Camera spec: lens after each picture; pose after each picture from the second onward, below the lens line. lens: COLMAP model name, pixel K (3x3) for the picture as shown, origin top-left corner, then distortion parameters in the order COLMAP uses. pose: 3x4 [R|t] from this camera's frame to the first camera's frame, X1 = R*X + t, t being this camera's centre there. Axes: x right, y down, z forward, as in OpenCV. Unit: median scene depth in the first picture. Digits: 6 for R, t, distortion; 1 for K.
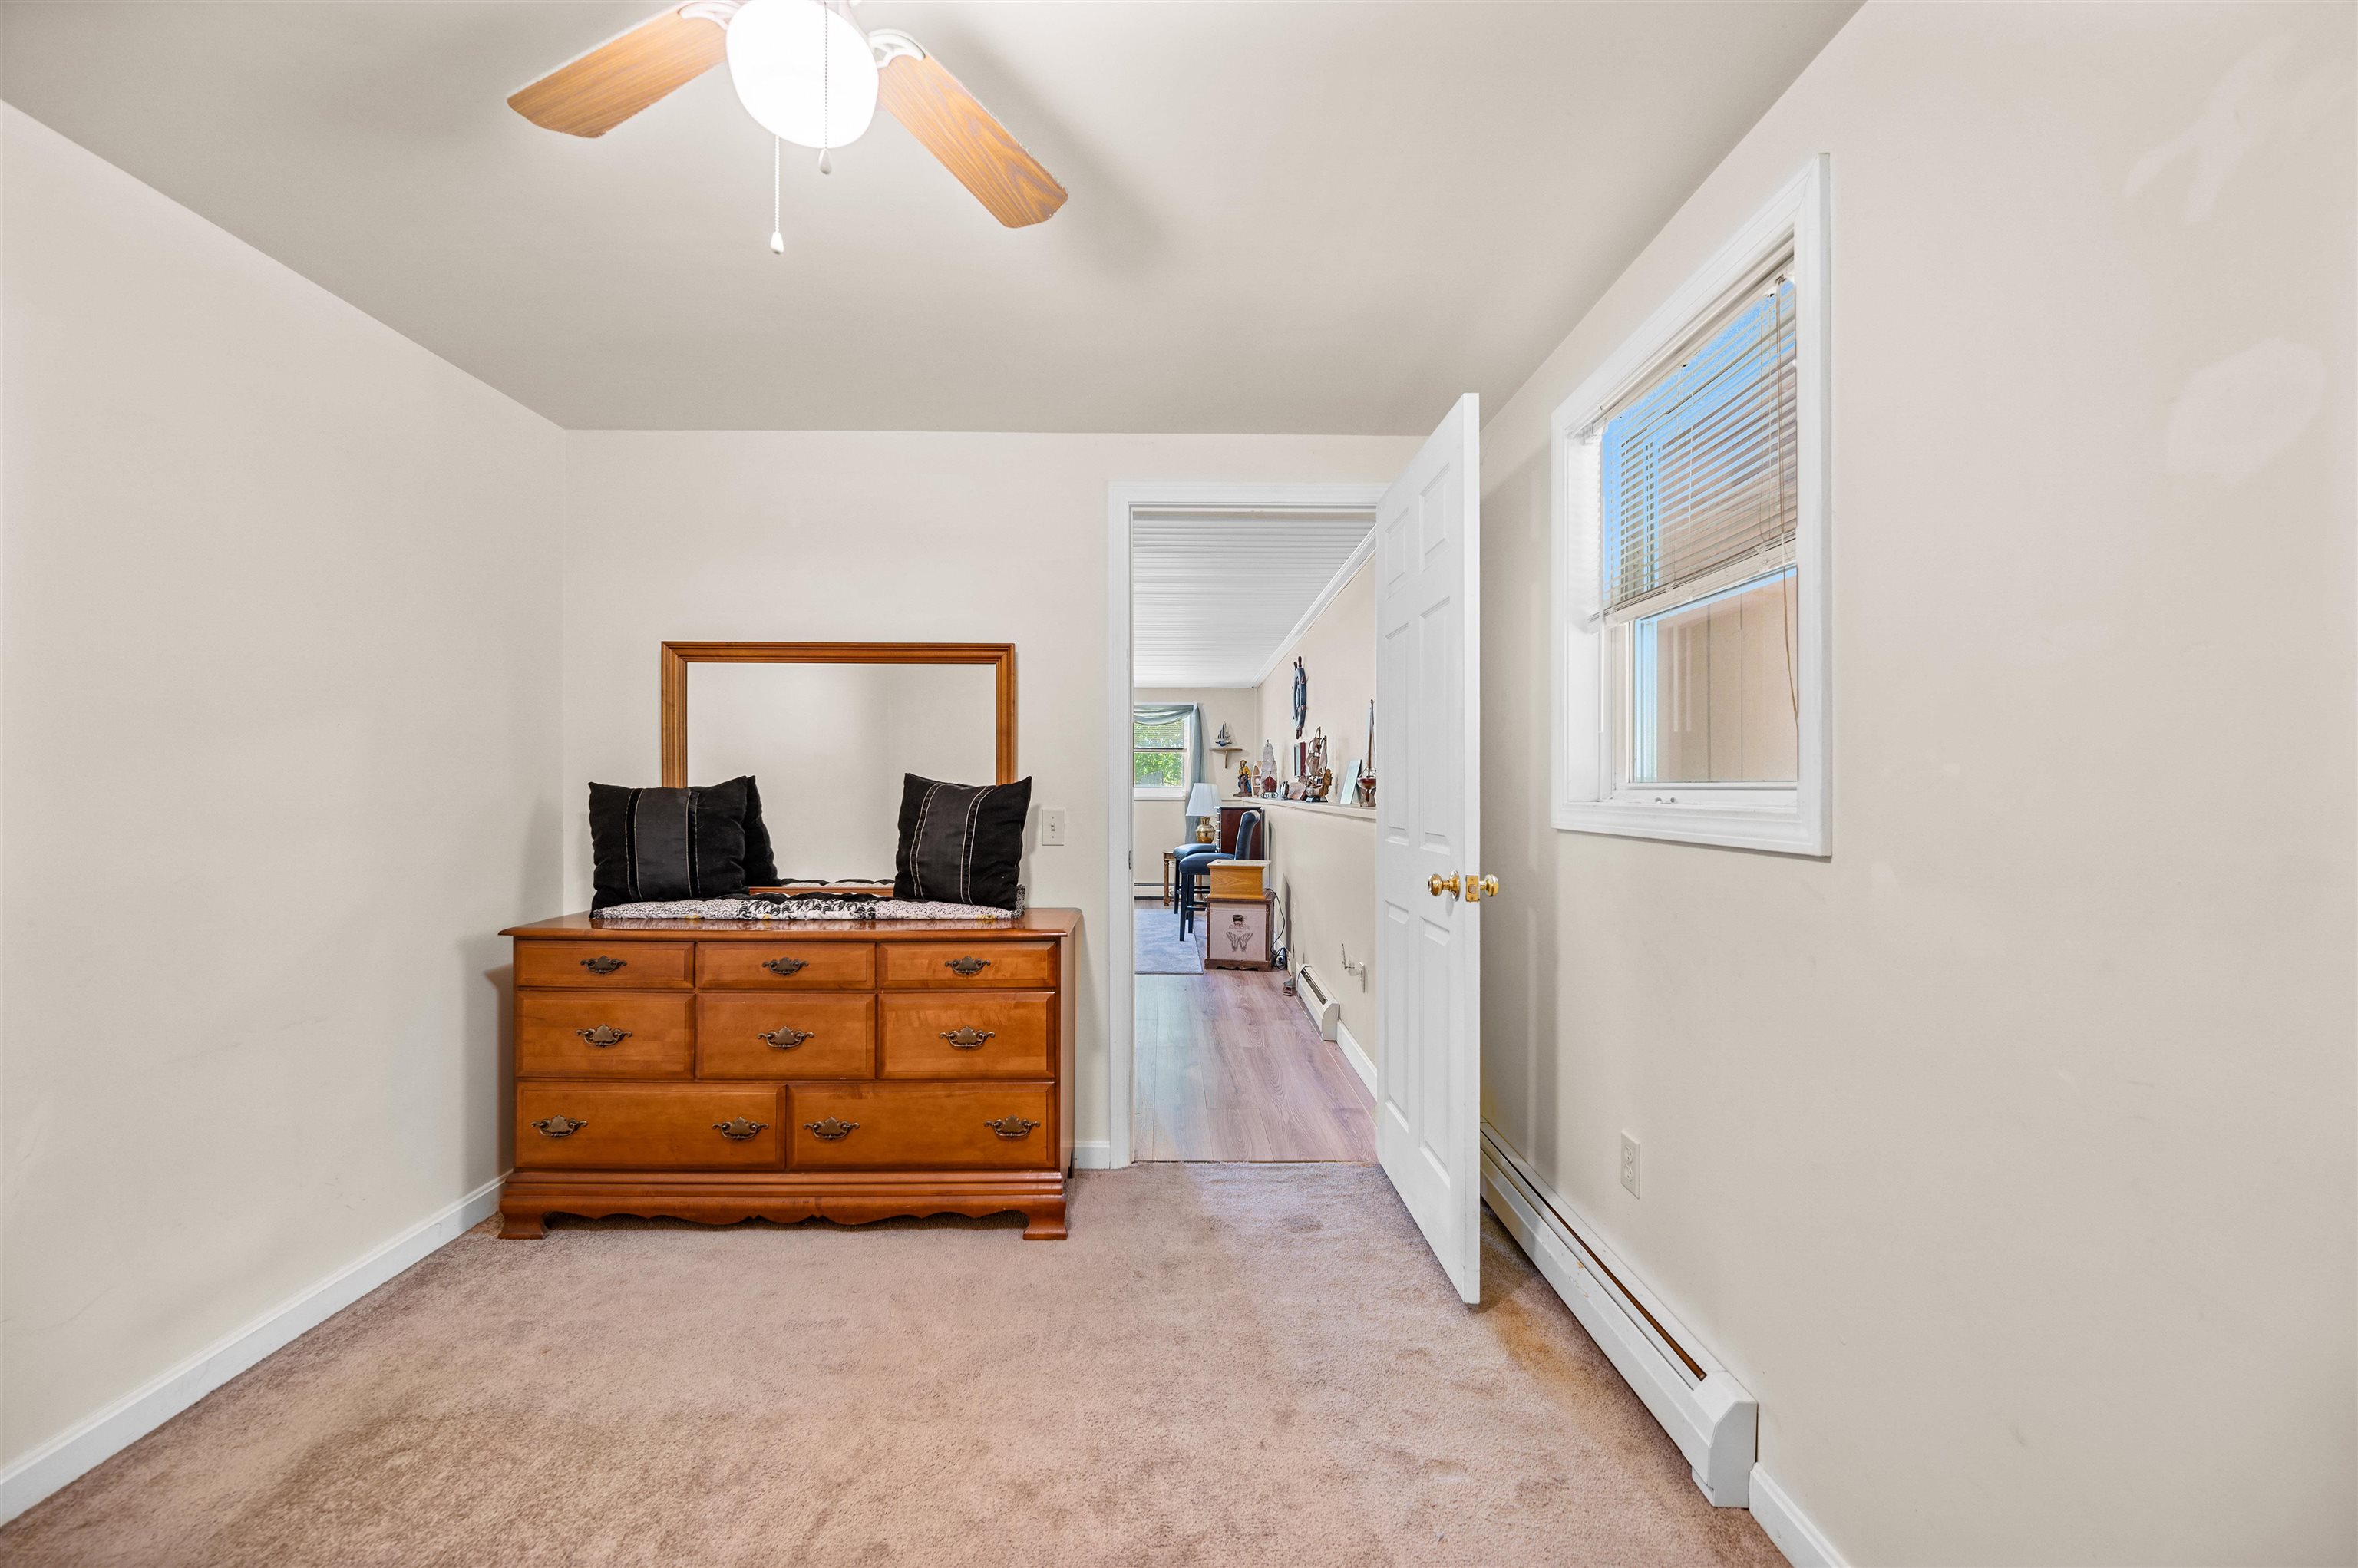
lens RADIAL K [[937.6, 0, 1176.9], [0, 937.6, 788.3], [0, 0, 1]] dist [-0.000061, -0.000203]
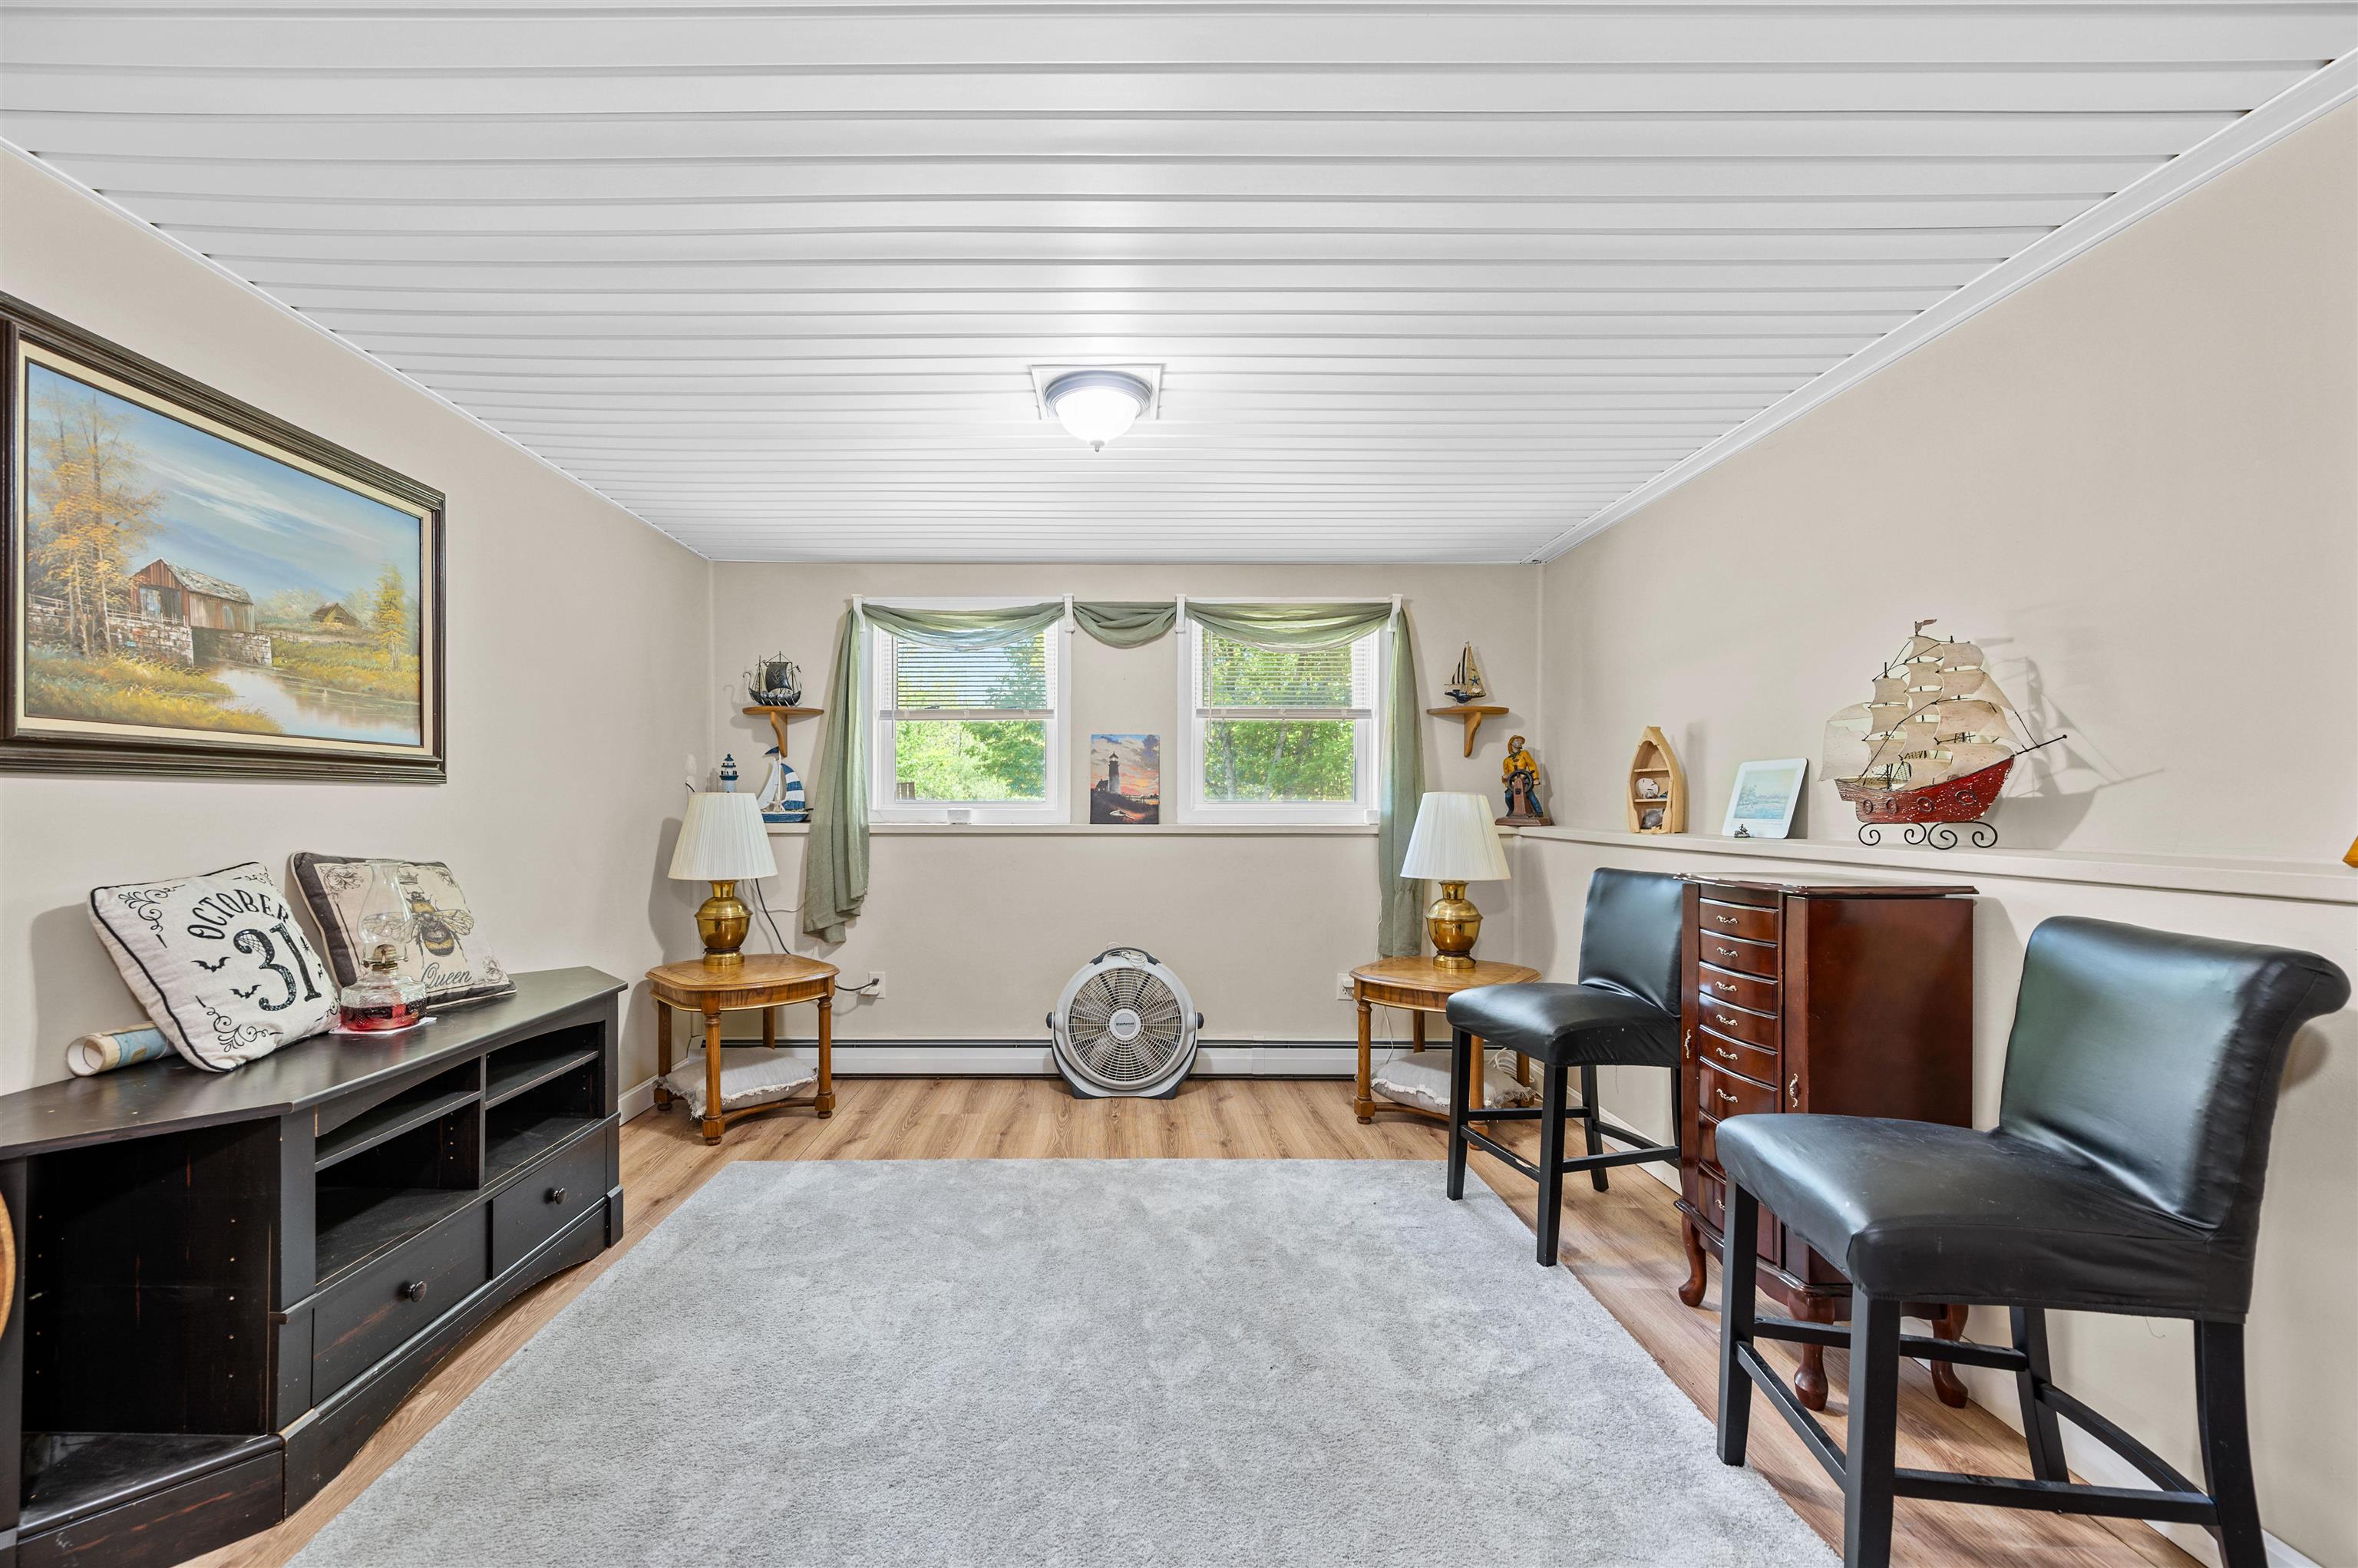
lens RADIAL K [[953.7, 0, 1117.3], [0, 953.7, 808.4], [0, 0, 1]] dist [-0.001003, -0.000093]
pose [[0.999858, 0.000486, -0.016834, -0.099225], [-0.000381, 0.999980, 0.006285, -0.001462], [0.016837, -0.006278, 0.999839, 0.606335]]
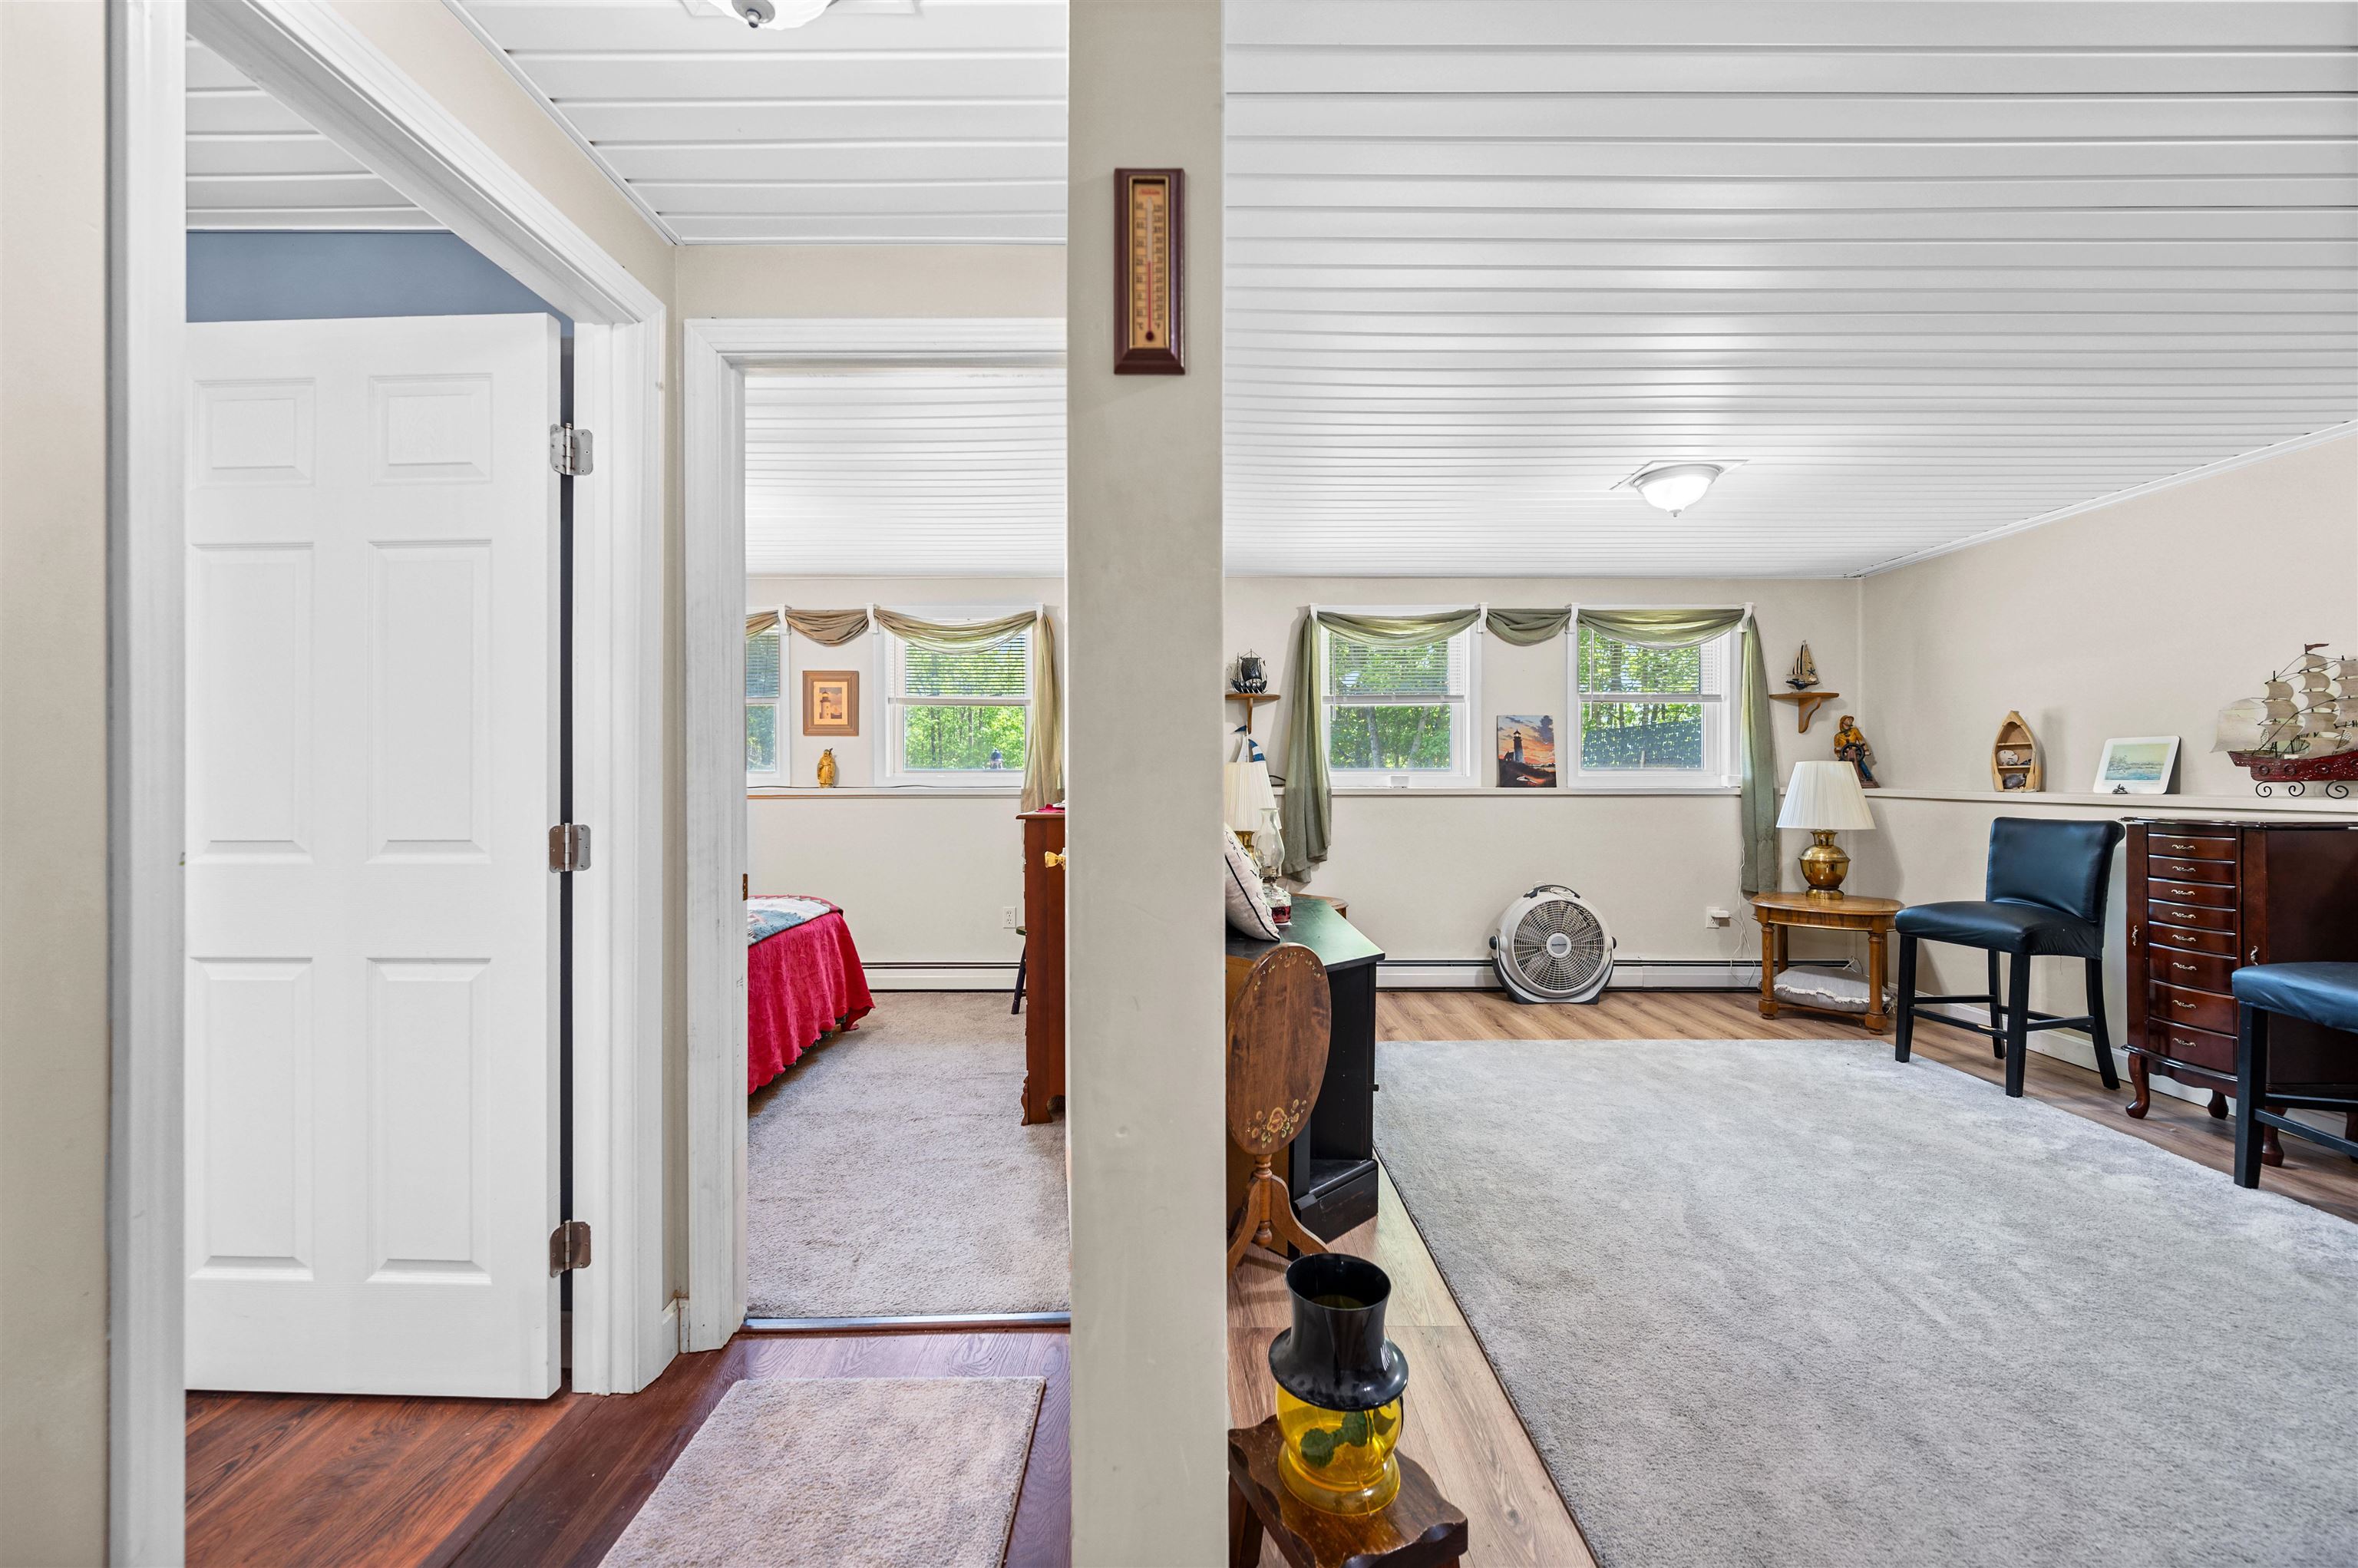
lens RADIAL K [[936.4, 0, 1174.1], [0, 936.4, 770.2], [0, 0, 1]] dist [-0.000992, -0.000436]
pose [[0.999855, -0.001432, -0.016994, -0.295459], [0.001388, 0.999996, -0.002552, -0.000241], [0.016997, 0.002528, 0.999852, 0.506970]]
